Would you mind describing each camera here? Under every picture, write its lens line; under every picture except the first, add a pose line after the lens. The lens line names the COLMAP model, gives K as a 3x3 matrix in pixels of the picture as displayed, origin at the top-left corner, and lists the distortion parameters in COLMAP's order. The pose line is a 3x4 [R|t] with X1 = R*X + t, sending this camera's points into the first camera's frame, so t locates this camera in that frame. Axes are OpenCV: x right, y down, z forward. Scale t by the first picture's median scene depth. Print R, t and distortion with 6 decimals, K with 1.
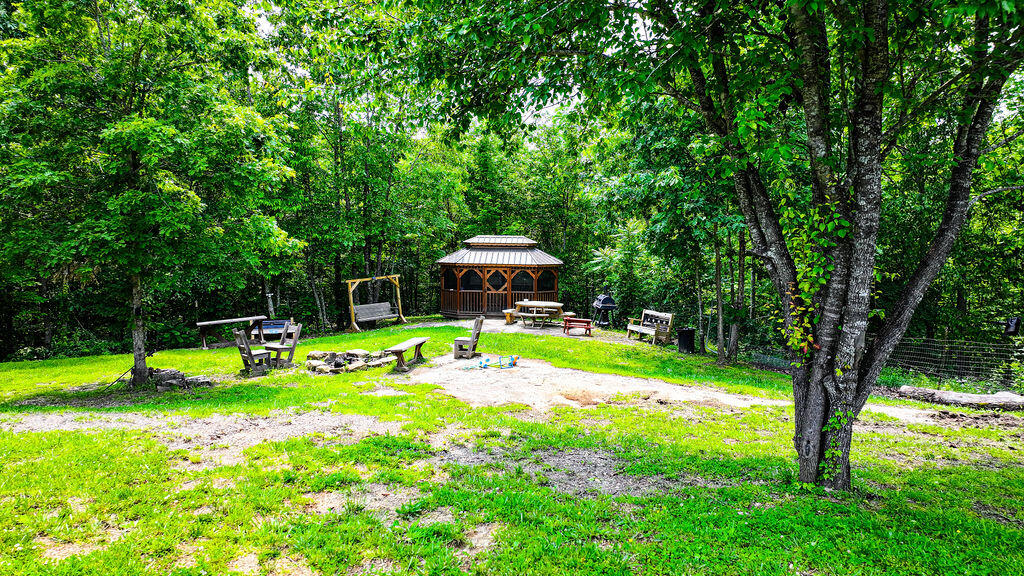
lens RADIAL K [[722.3, 0, 511.5], [0, 722.3, 287.0], [0, 0, 1]] dist [0.010693, 0.002116]
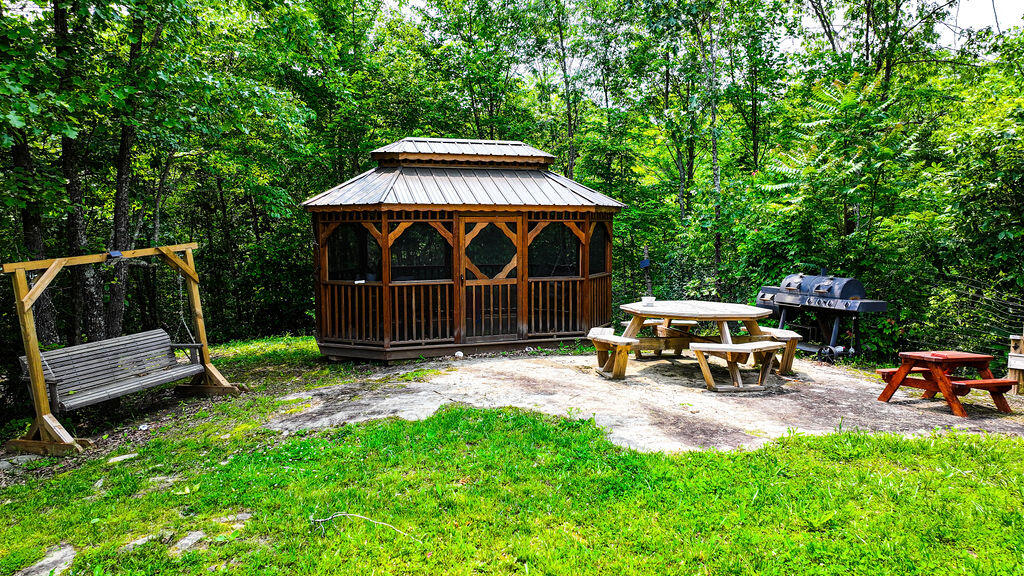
lens RADIAL K [[722.3, 0, 509.8], [0, 722.3, 290.2], [0, 0, 1]] dist [0.010693, 0.002116]
pose [[0.916688, -0.052149, 0.396186, -0.163408], [0.042129, 0.998535, 0.033959, -0.000754], [-0.397377, -0.014439, 0.917542, 0.674935]]
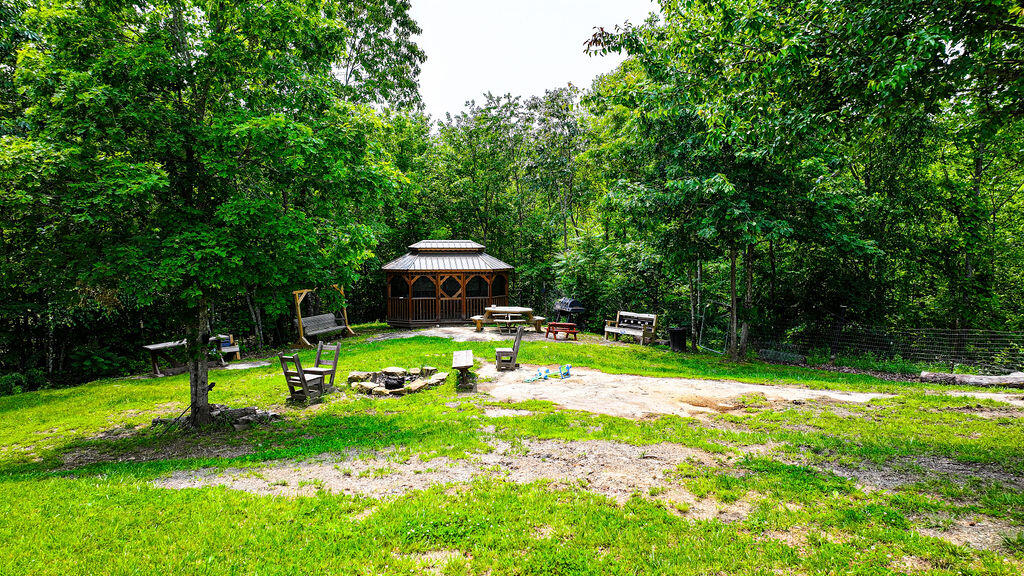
lens RADIAL K [[722.3, 0, 510.6], [0, 722.3, 289.2], [0, 0, 1]] dist [0.010693, 0.002116]
pose [[0.965278, -0.030247, 0.259466, -0.199608], [0.029440, 0.999542, 0.006996, -0.010173], [-0.259559, 0.000886, 0.965727, 0.044365]]
